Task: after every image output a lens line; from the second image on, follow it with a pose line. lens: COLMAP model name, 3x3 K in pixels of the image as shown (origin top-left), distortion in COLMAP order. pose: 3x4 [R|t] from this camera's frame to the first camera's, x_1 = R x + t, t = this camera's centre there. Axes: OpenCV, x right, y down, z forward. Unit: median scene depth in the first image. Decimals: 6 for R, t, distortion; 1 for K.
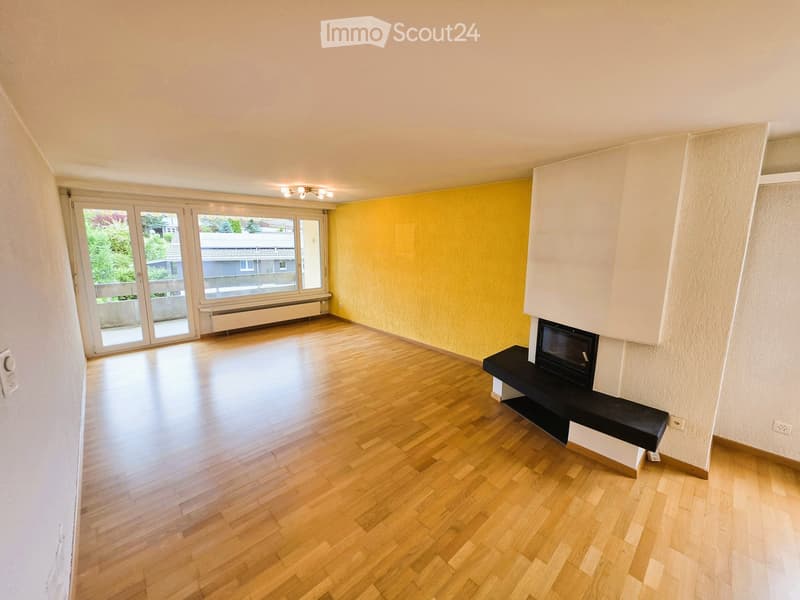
lens RADIAL K [[322.8, 0, 399.8], [0, 322.8, 296.9], [0, 0, 1]] dist [-0.004632, -0.000406]
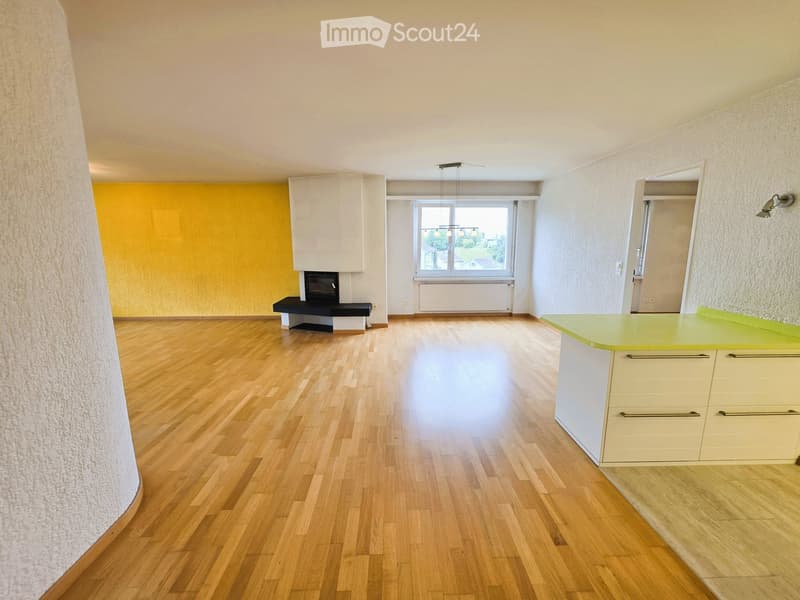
lens RADIAL K [[322.8, 0, 399.7], [0, 322.8, 297.5], [0, 0, 1]] dist [-0.004632, -0.000406]
pose [[0.671663, -0.136848, 0.728108, -0.559311], [0.132582, 0.989129, 0.063604, 0.194305], [-0.728897, 0.053814, 0.682505, -0.571497]]
